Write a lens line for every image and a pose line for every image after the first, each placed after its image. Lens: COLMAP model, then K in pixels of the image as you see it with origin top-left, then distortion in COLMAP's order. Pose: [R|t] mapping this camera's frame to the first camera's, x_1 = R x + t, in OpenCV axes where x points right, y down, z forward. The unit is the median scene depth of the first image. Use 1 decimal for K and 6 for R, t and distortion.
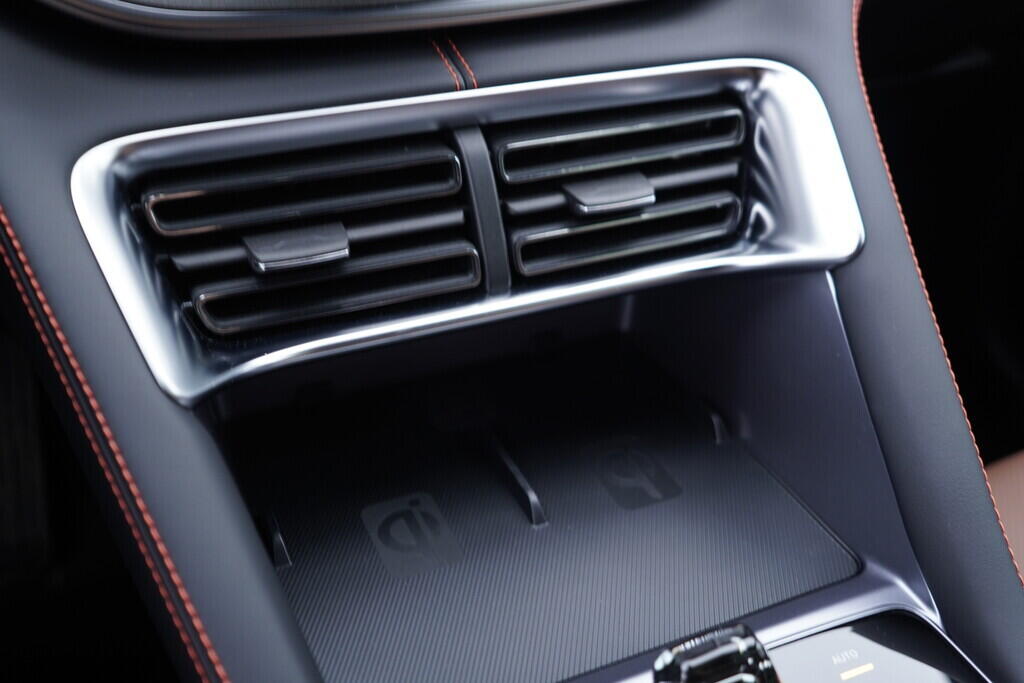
lens RADIAL K [[1071.8, 0, 507.3], [0, 1071.8, 351.0], [0, 0, 1]] dist [0.001826, 0.000000]
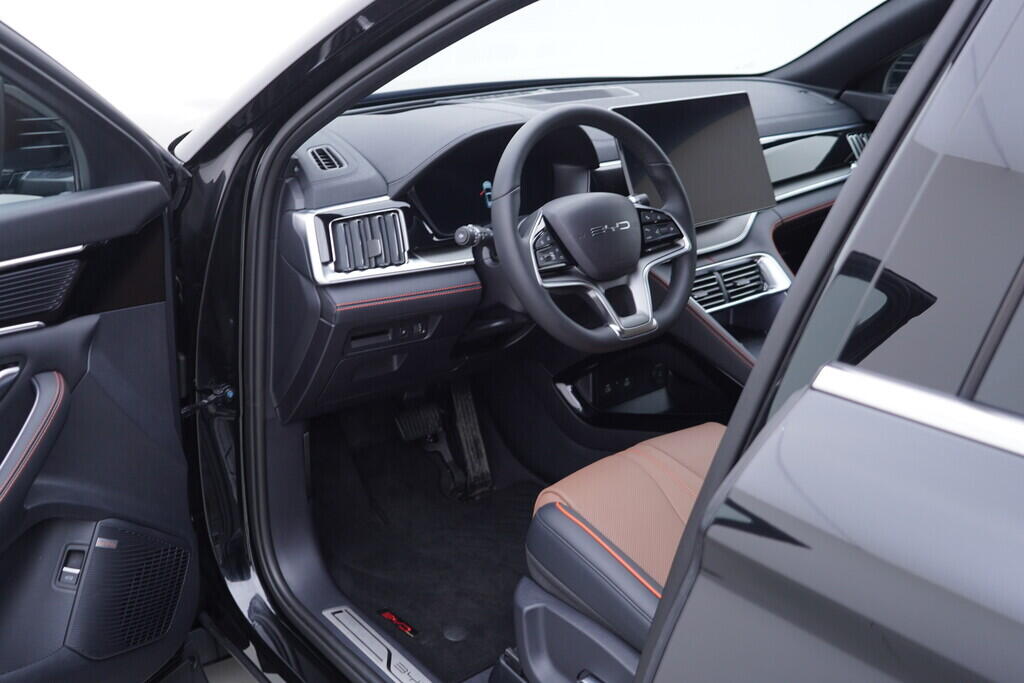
lens RADIAL K [[1071.8, 0, 514.2], [0, 1071.8, 337.8], [0, 0, 1]] dist [0.001826, 0.000000]
pose [[0.951785, -0.123874, 0.280642, -2.308855], [0.193777, 0.951993, -0.236981, 1.060529], [-0.237813, 0.279938, 0.930097, -3.249393]]
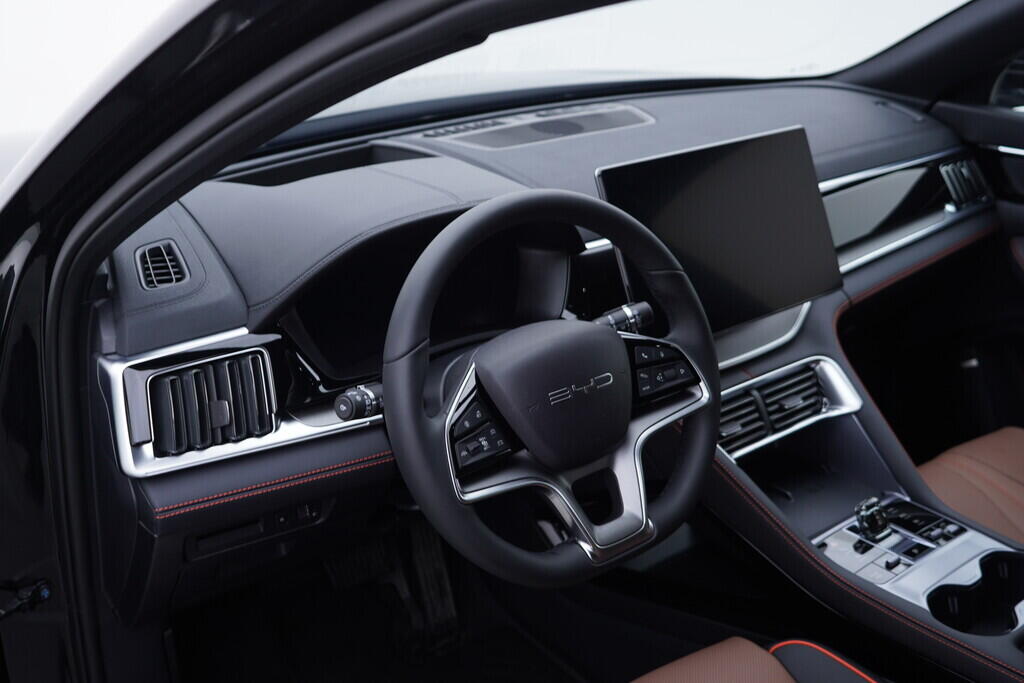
lens RADIAL K [[1071.8, 0, 519.0], [0, 1071.8, 344.6], [0, 0, 1]] dist [0.001826, 0.000000]
pose [[0.964097, -0.136977, 0.227495, -1.522167], [0.181404, 0.965366, -0.187513, 0.165041], [-0.193931, 0.222050, 0.955555, -2.193072]]
